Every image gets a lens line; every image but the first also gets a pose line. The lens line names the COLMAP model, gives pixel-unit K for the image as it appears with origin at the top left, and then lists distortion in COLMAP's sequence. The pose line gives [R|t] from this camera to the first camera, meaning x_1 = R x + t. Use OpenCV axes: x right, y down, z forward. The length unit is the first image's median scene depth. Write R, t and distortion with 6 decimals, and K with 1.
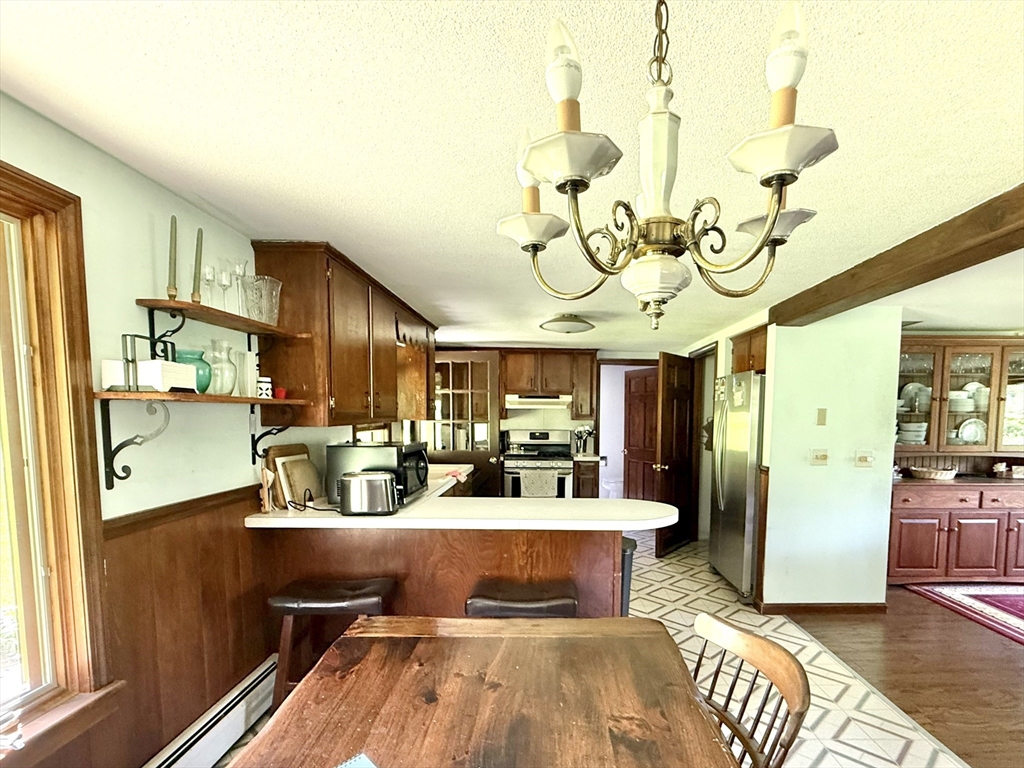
lens RADIAL K [[516.8, 0, 547.9], [0, 516.8, 465.1], [0, 0, 1]] dist [-0.013447, -0.000946]
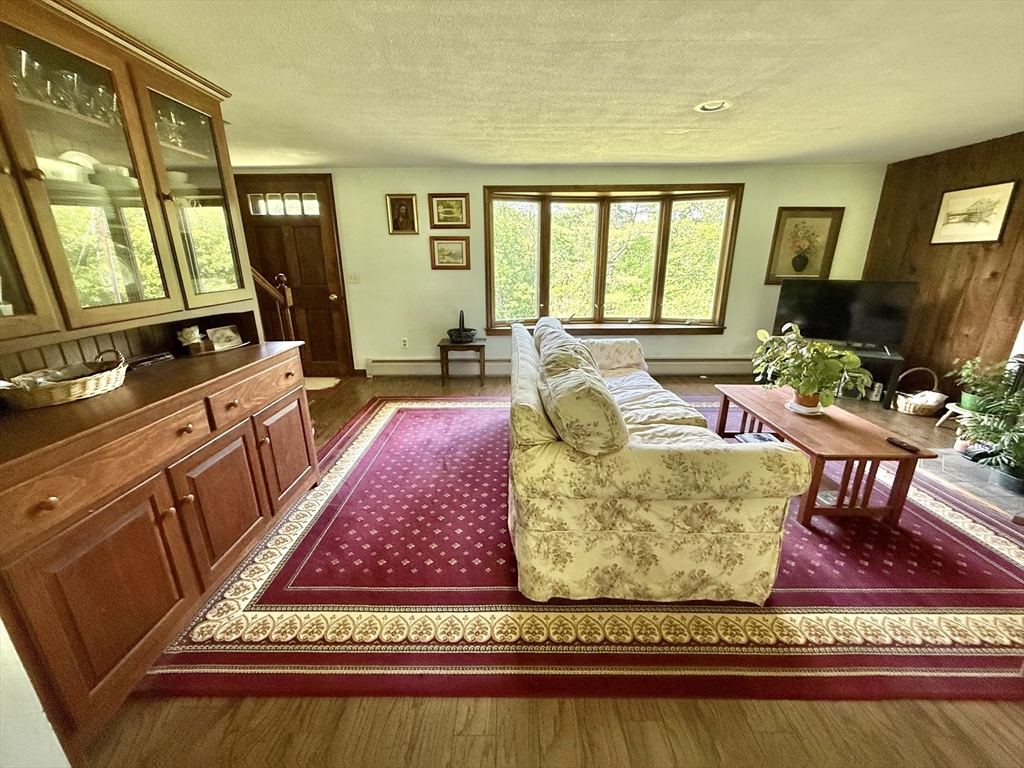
lens RADIAL K [[413.6, 0, 510.9], [0, 413.6, 385.7], [0, 0, 1]] dist [-0.002863, 0.000397]
pose [[0.001123, -0.295291, 0.955407, 0.489794], [0.100032, 0.950648, 0.293703, -0.044750], [-0.994984, 0.095241, 0.030606, 0.712674]]
